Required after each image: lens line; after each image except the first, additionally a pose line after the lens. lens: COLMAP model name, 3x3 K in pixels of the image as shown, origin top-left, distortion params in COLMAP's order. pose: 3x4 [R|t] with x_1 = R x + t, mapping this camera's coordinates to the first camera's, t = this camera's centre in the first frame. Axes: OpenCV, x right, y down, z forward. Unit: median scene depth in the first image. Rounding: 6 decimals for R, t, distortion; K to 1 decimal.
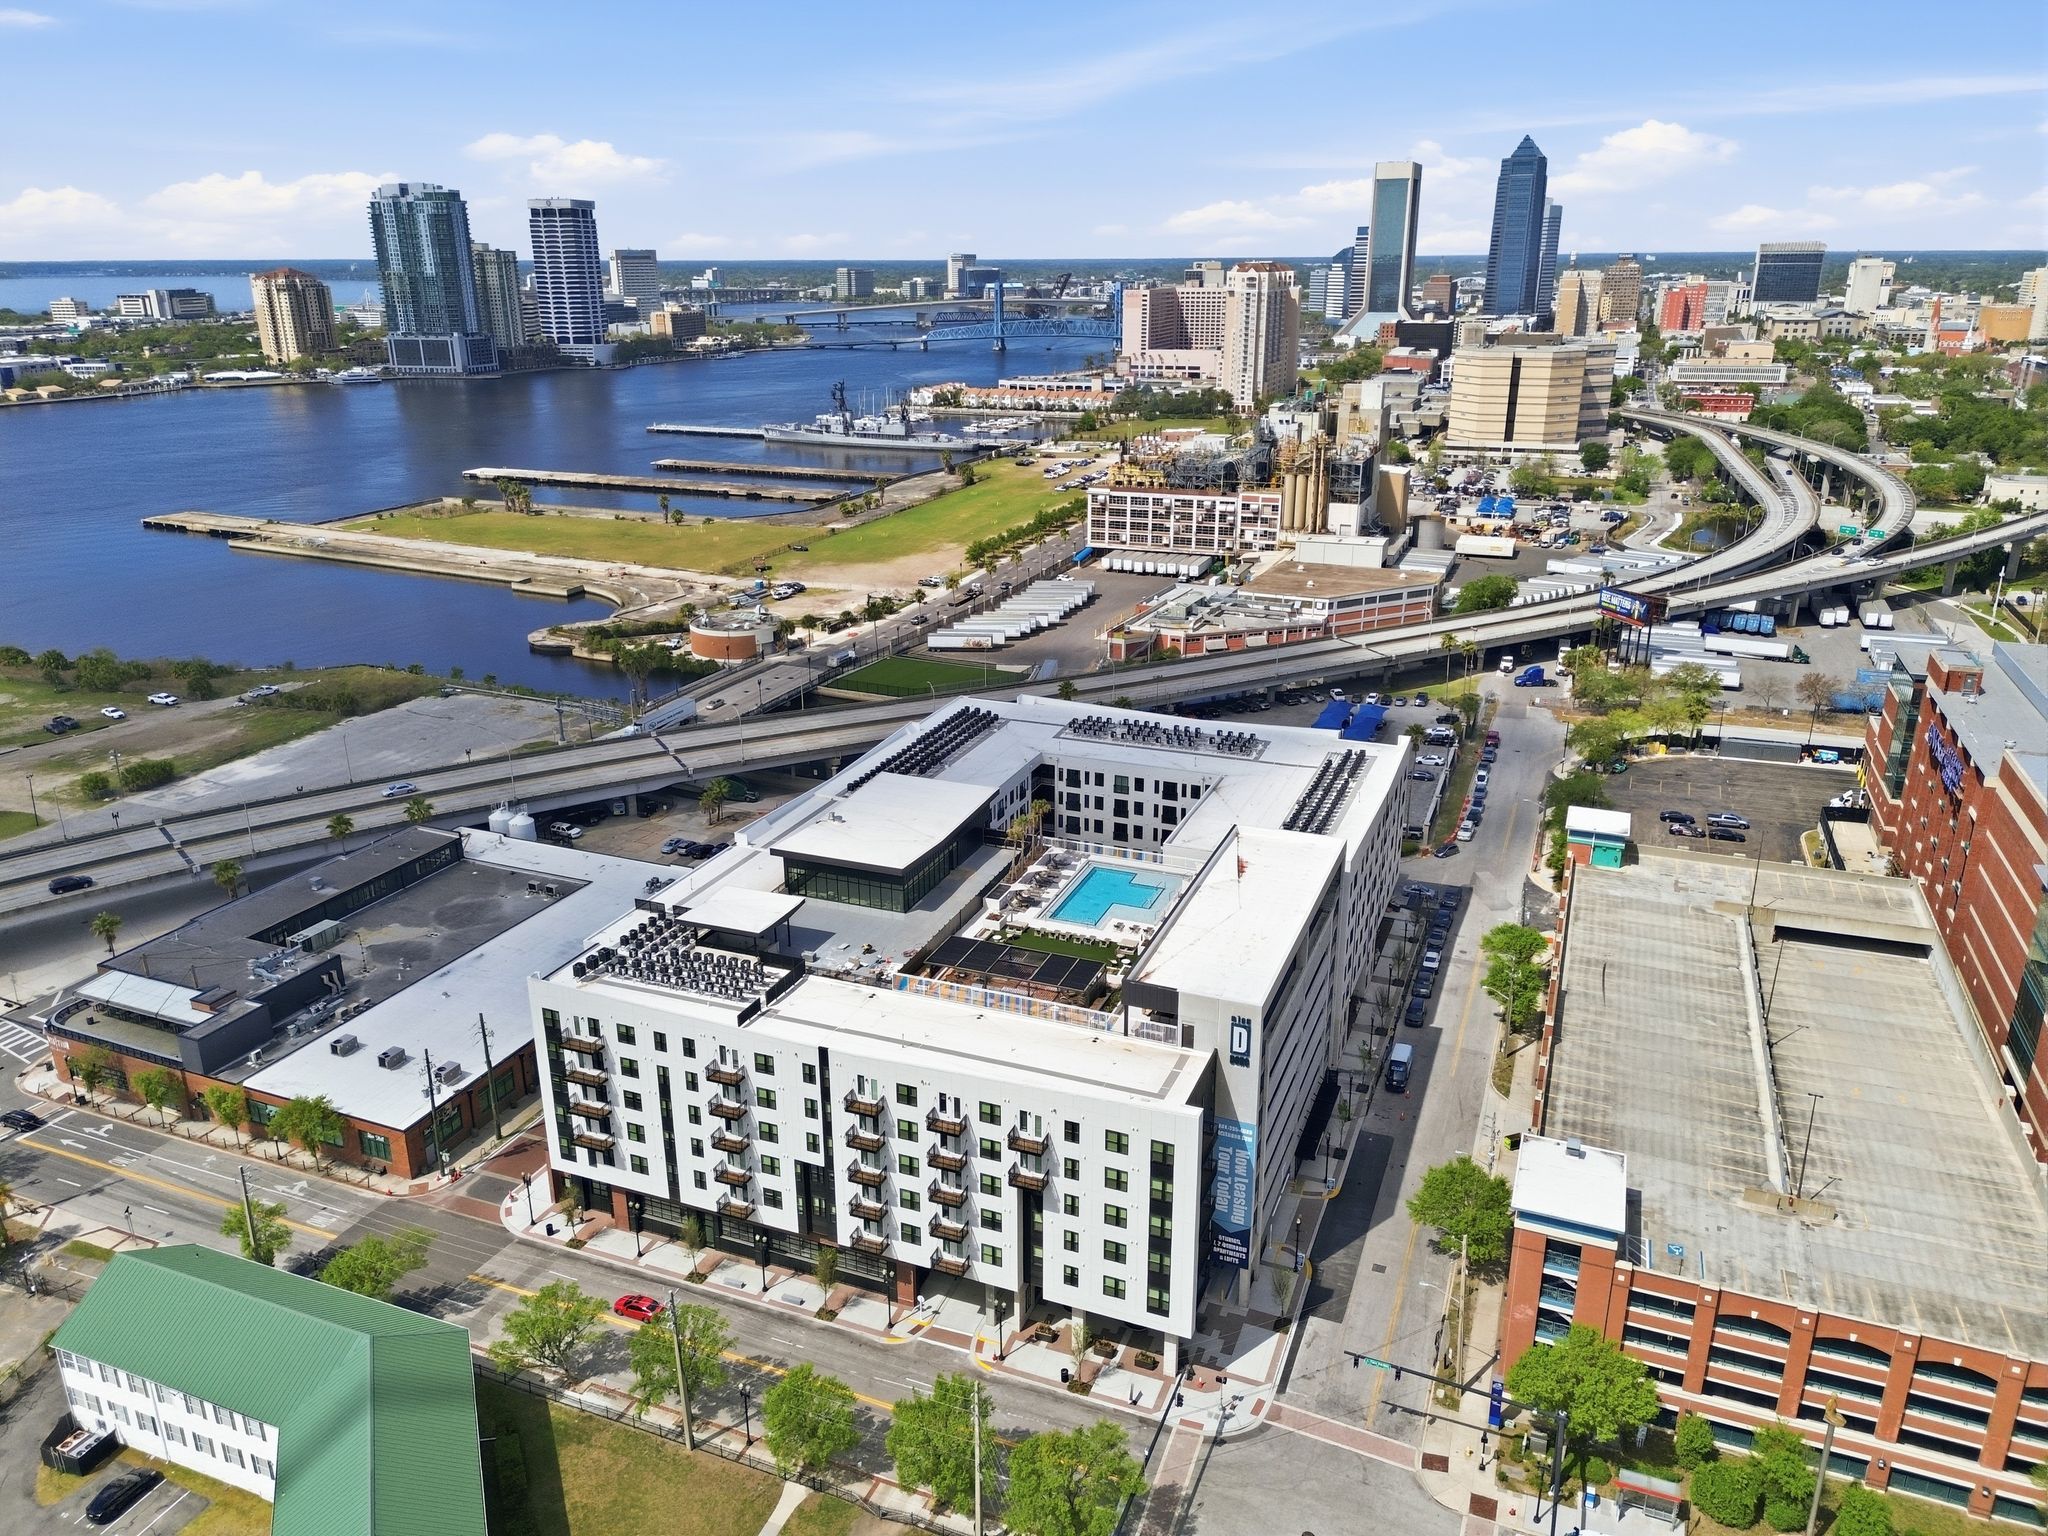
lens RADIAL K [[1438.7, 0, 1024.0], [0, 1438.7, 768.0], [0, 0, 1]] dist [0.062683, -0.067302]
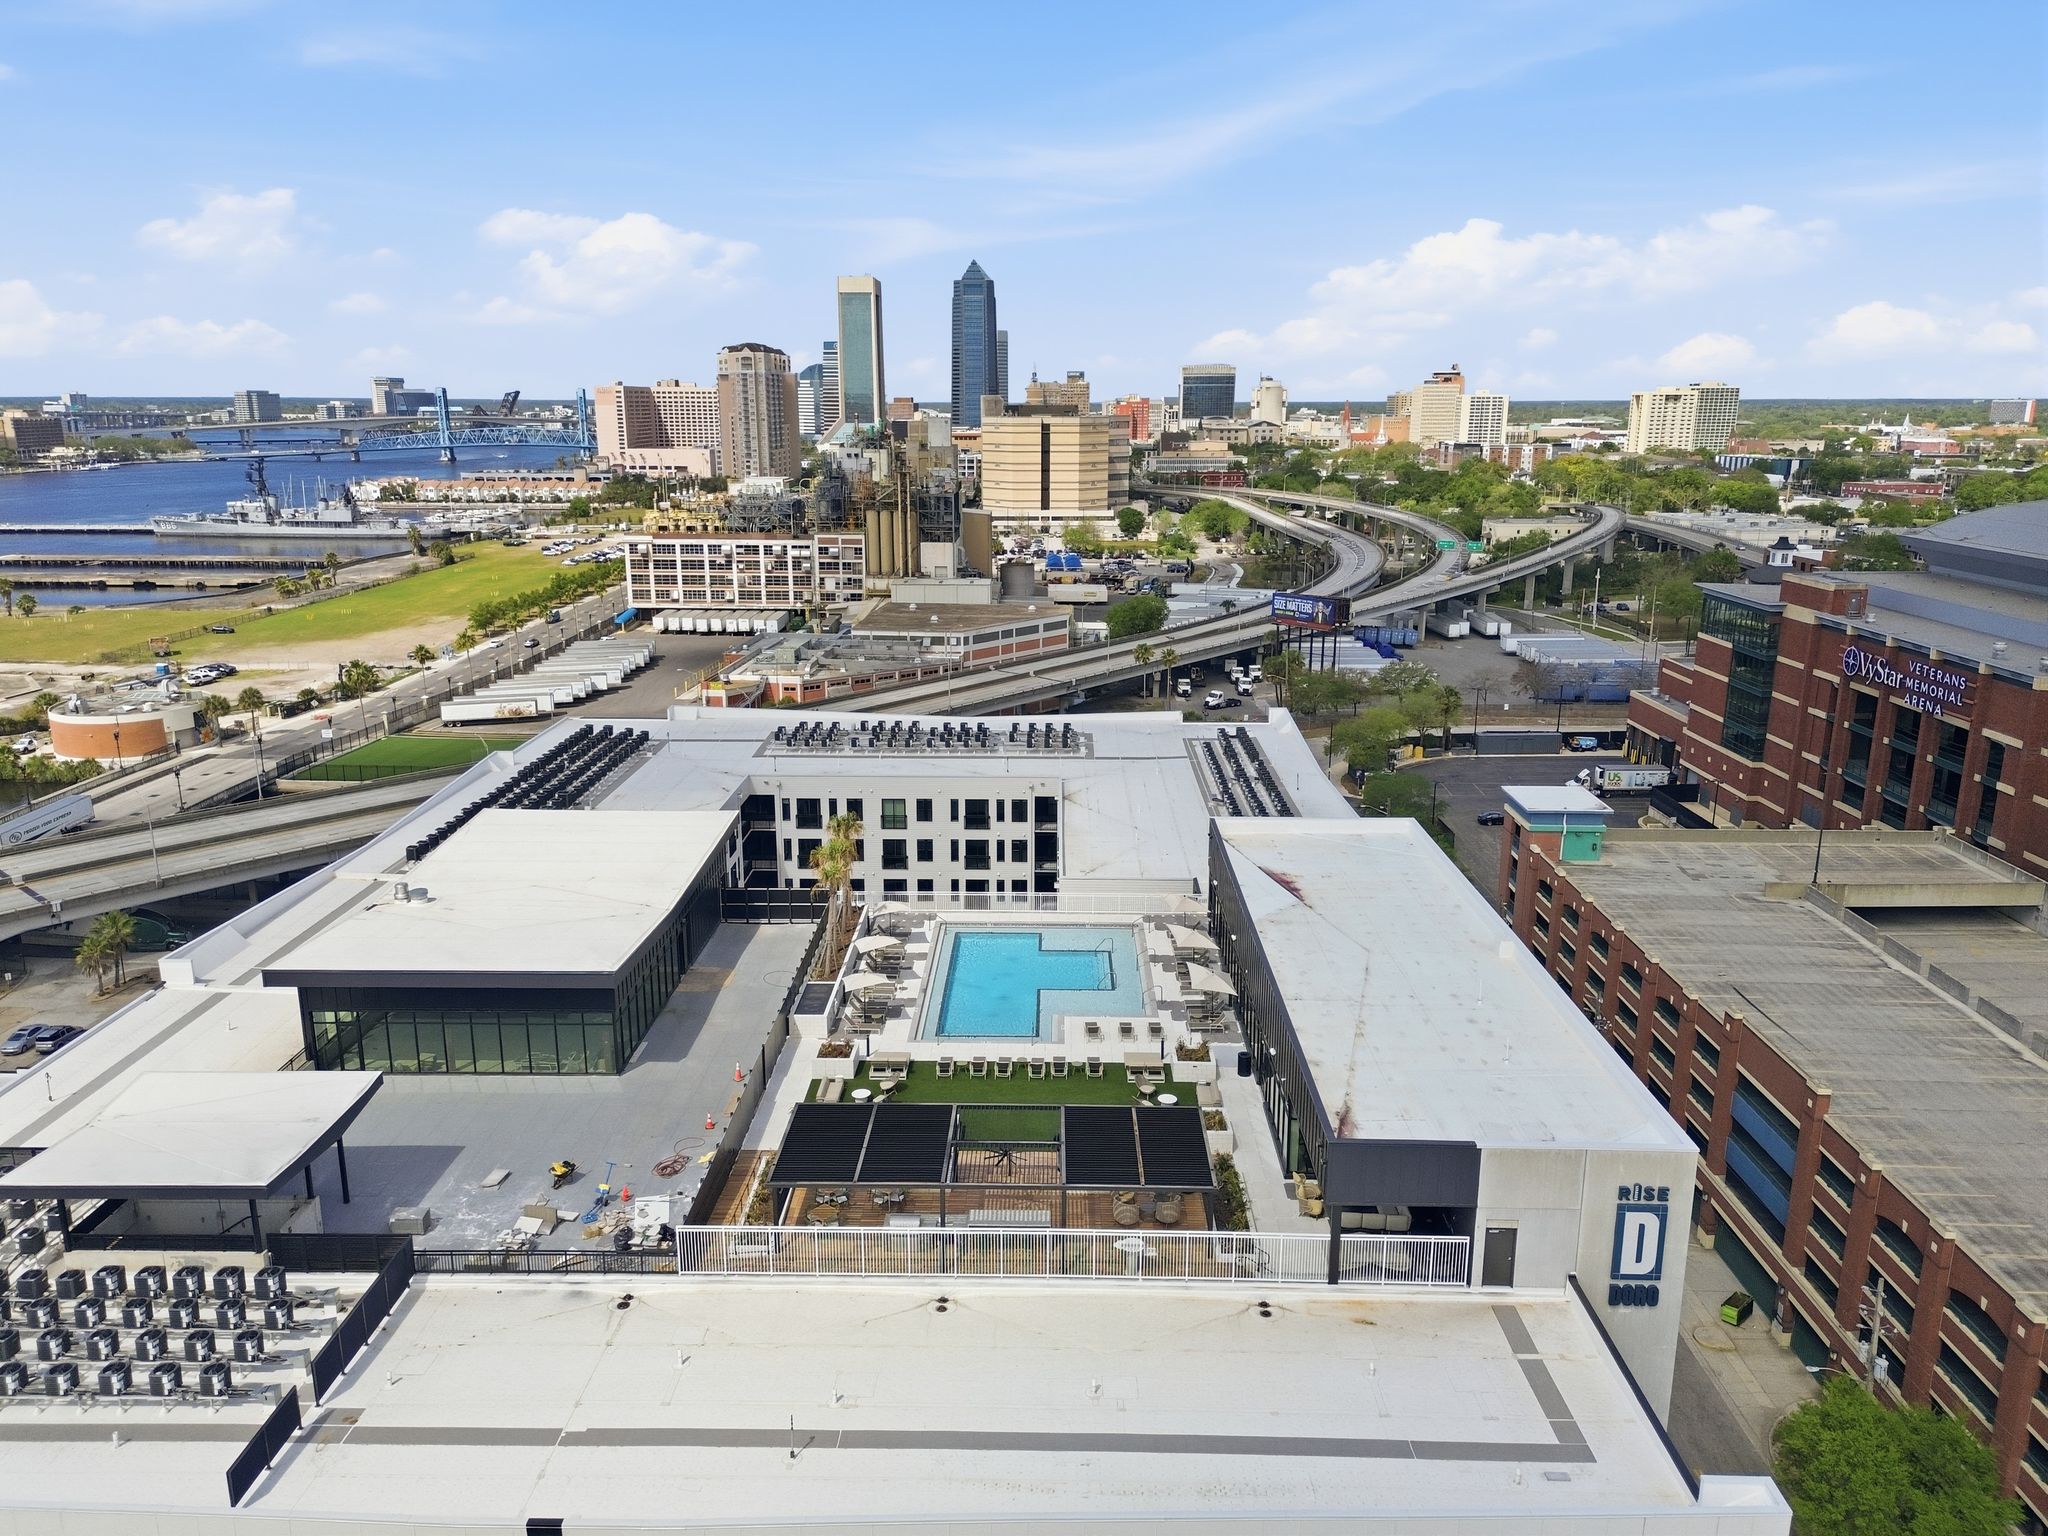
lens RADIAL K [[1438.7, 0, 1024.0], [0, 1438.7, 768.0], [0, 0, 1]] dist [0.062683, -0.067302]
pose [[0.934282, -0.080918, 0.347230, -0.044033], [0.112549, 0.991043, -0.071882, 0.020819], [-0.338303, 0.106239, 0.935021, 0.206747]]
